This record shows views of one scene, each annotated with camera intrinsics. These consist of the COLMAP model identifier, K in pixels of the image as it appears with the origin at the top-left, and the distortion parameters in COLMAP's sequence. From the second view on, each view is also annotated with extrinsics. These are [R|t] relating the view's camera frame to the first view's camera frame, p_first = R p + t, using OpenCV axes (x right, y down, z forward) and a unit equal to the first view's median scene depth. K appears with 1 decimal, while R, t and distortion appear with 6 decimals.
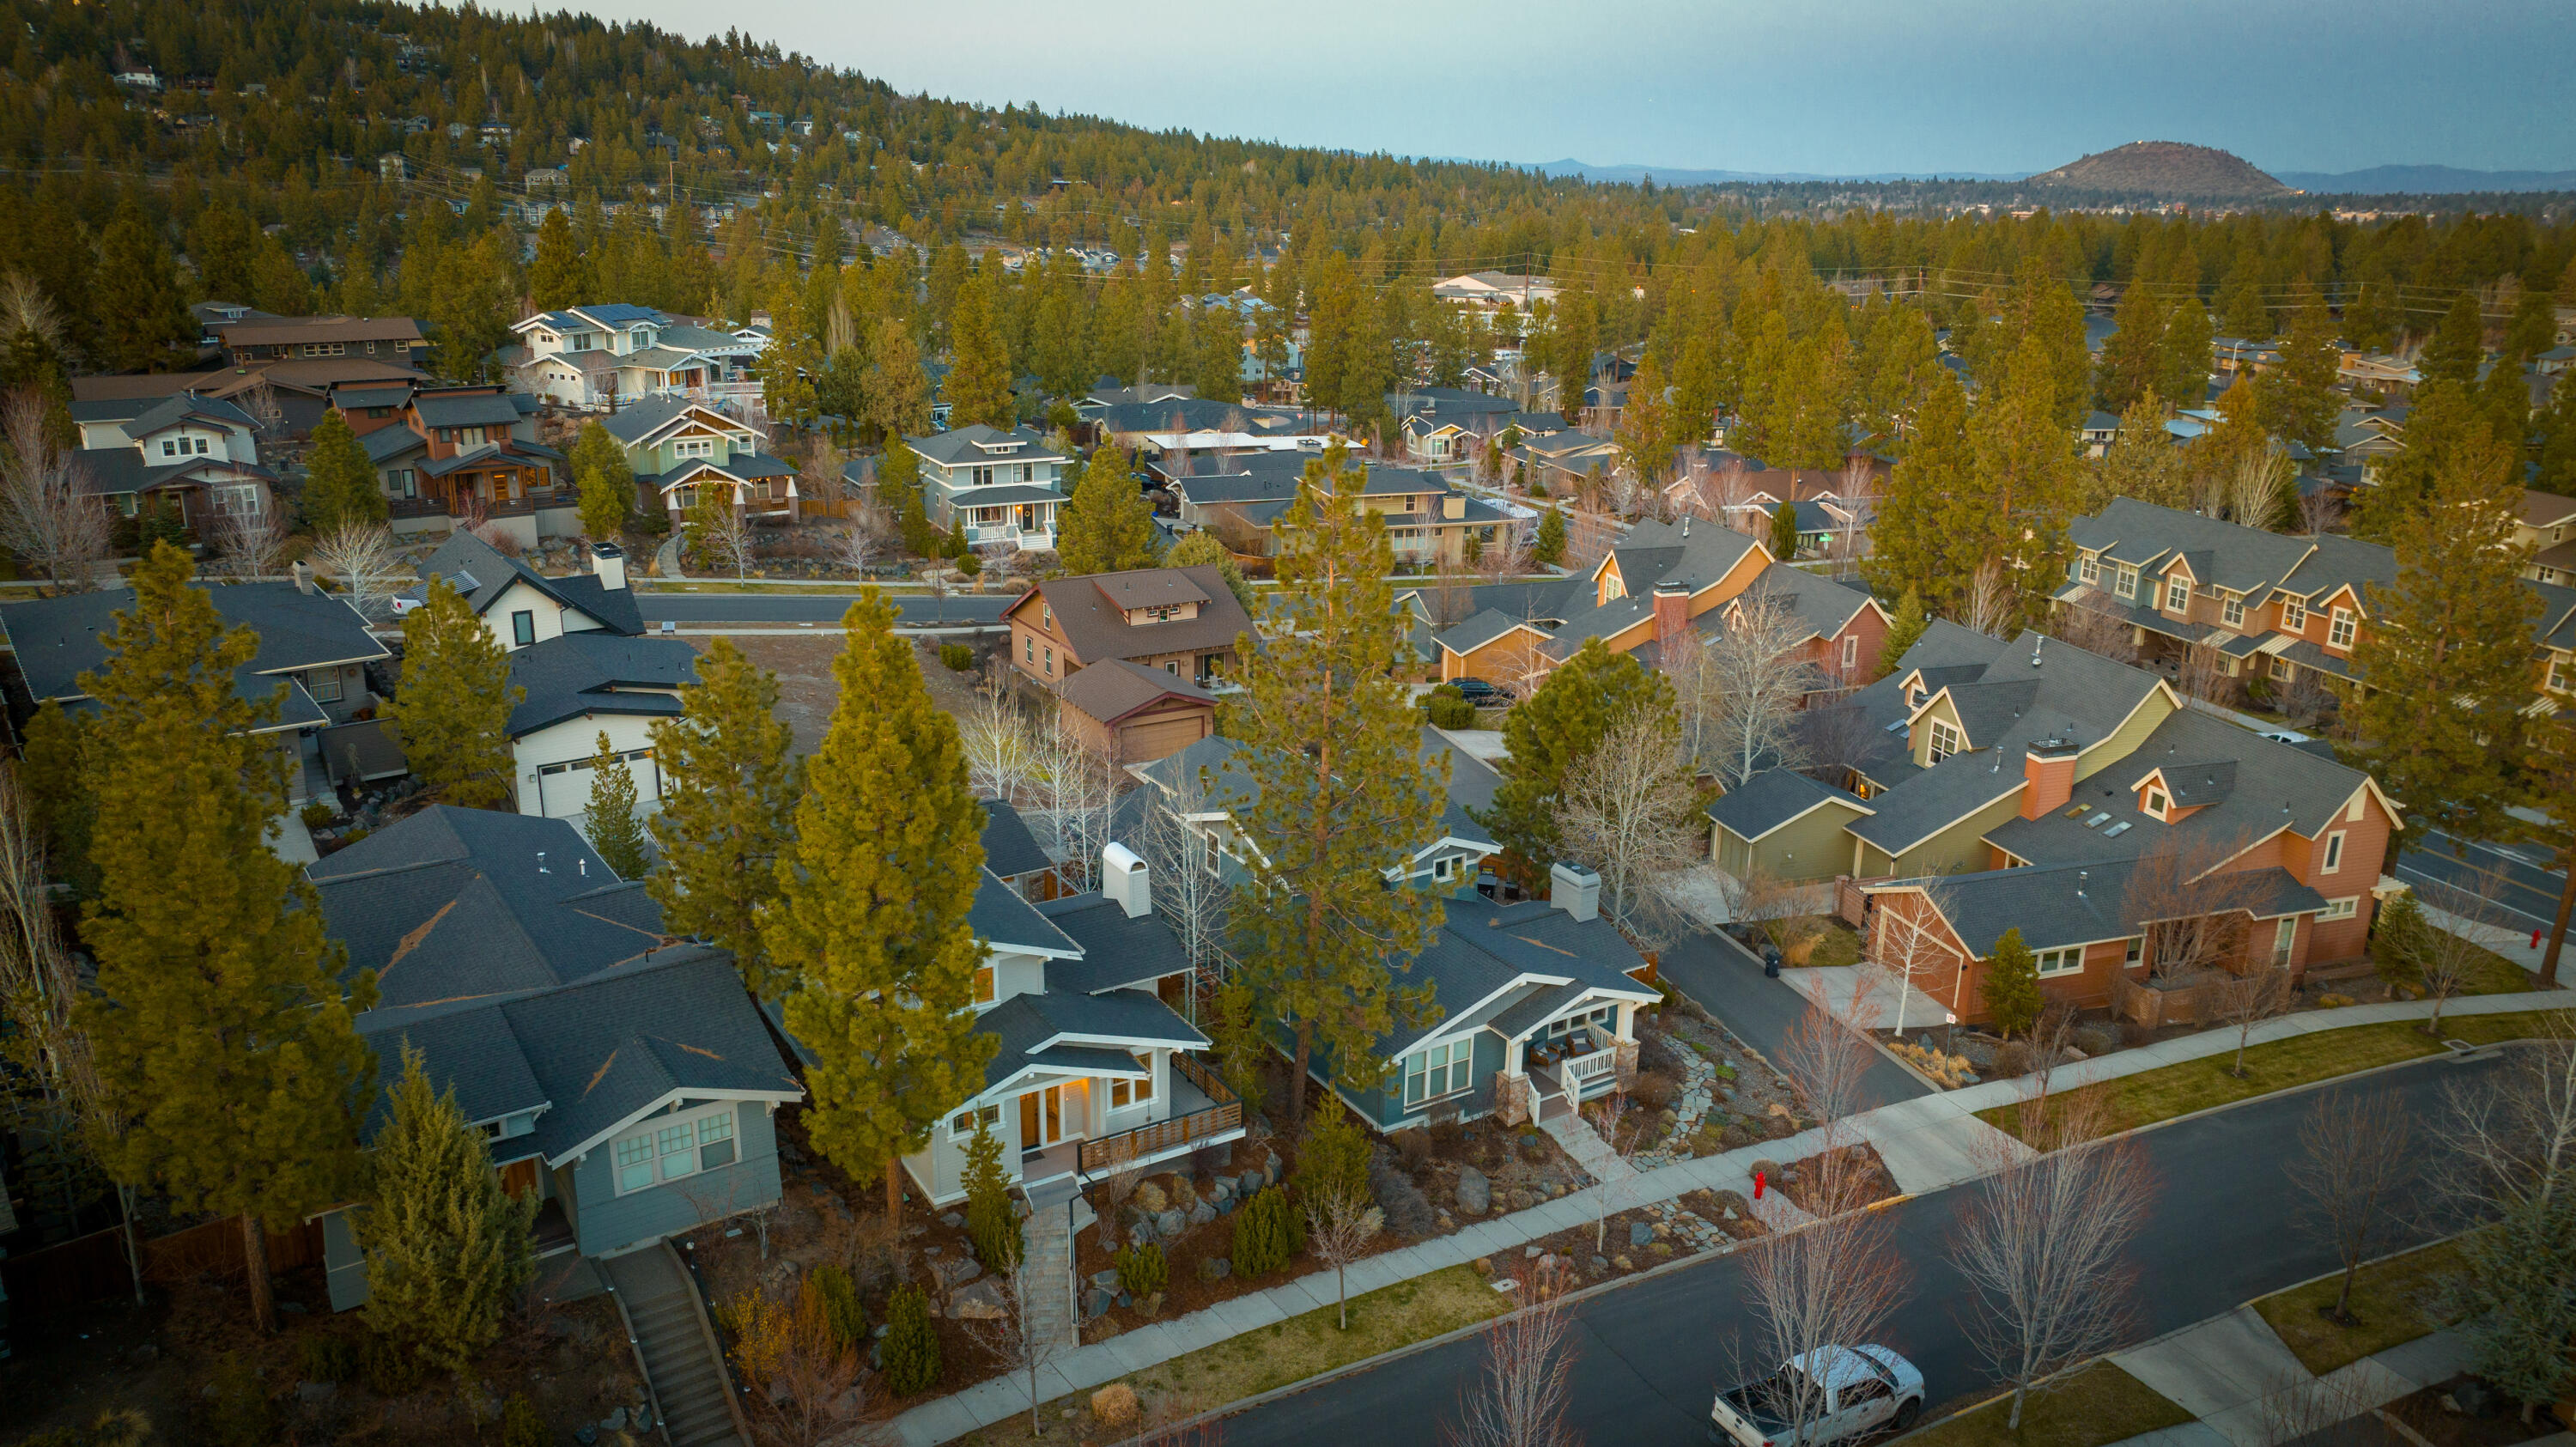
lens RADIAL K [[1806.3, 0, 1297.6], [0, 1806.3, 726.5], [0, 0, 1]] dist [-0.023962, -0.000640]
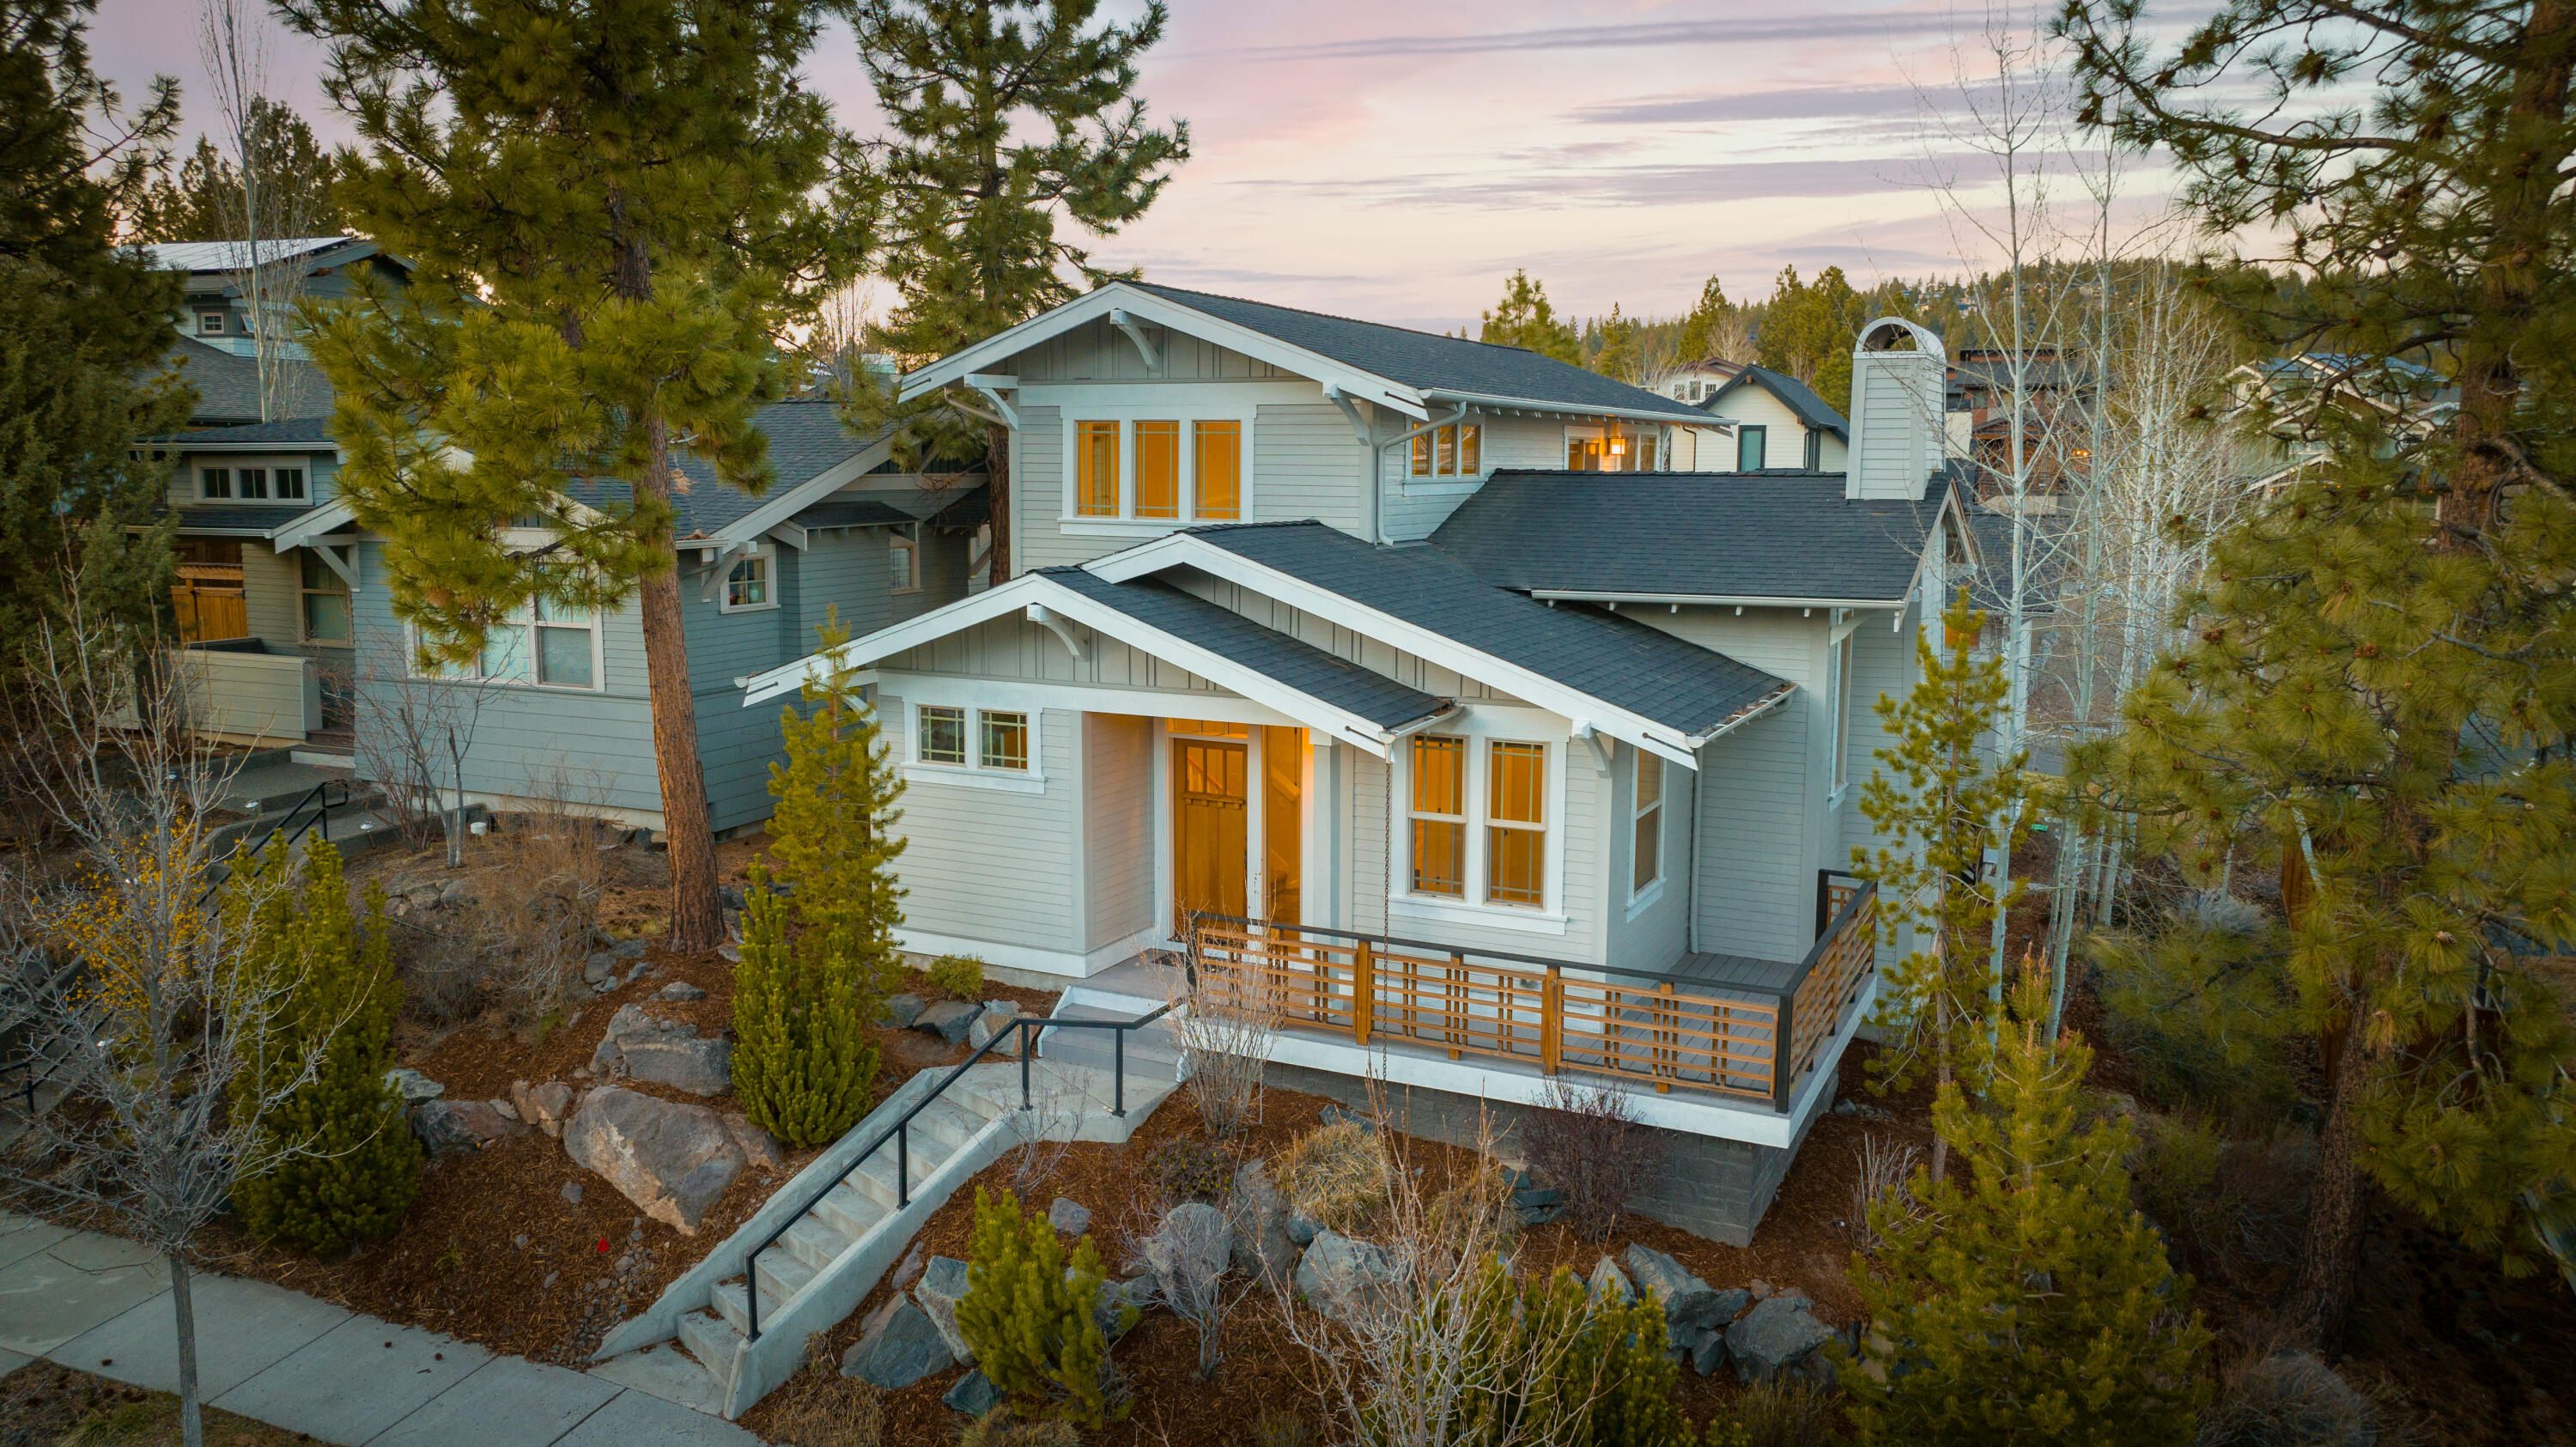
lens RADIAL K [[1806.3, 0, 1297.6], [0, 1806.3, 726.5], [0, 0, 1]] dist [-0.023962, -0.000640]
pose [[0.534815, 0.115715, -0.837008, 0.123001], [-0.251333, 0.967529, -0.026832, 0.161660], [0.806725, 0.224718, 0.546532, 0.662547]]
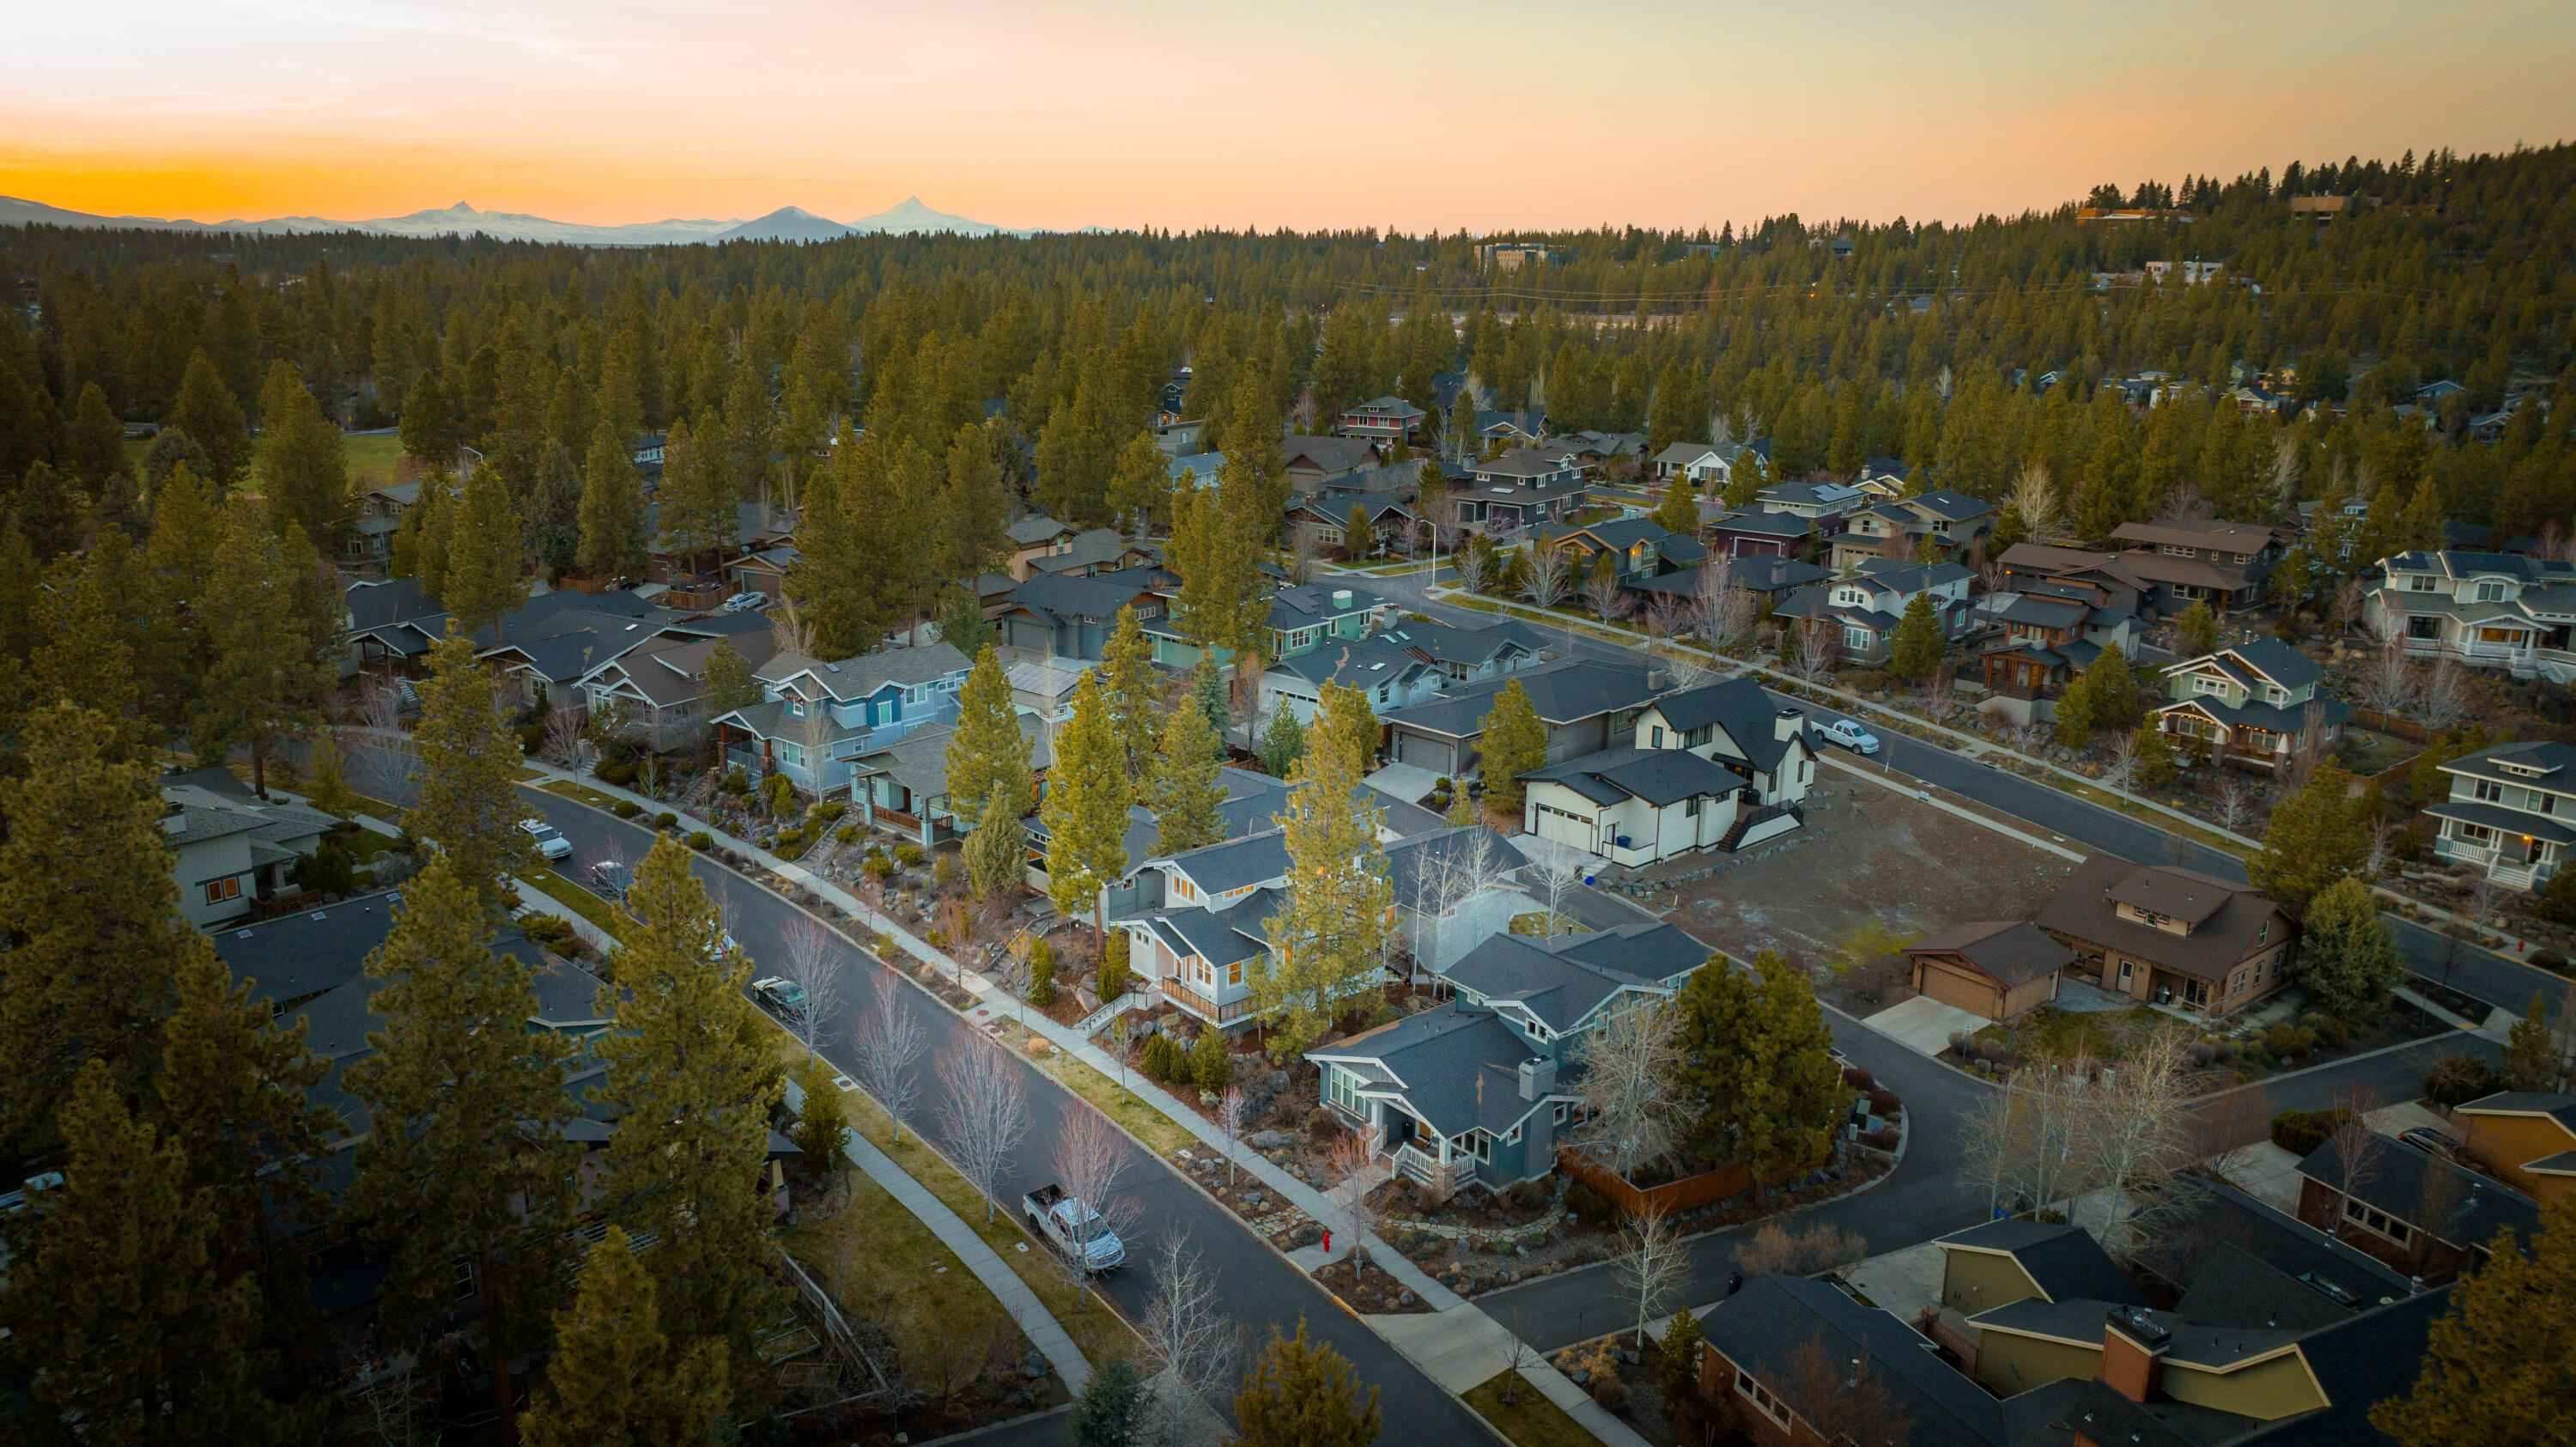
lens RADIAL K [[1806.3, 0, 1297.6], [0, 1806.3, 726.5], [0, 0, 1]] dist [-0.023962, -0.000640]
pose [[0.140351, 0.243001, -0.959819, 1.415014], [-0.303312, 0.933358, 0.191950, -0.370650], [0.942499, 0.264184, 0.204703, 0.521223]]
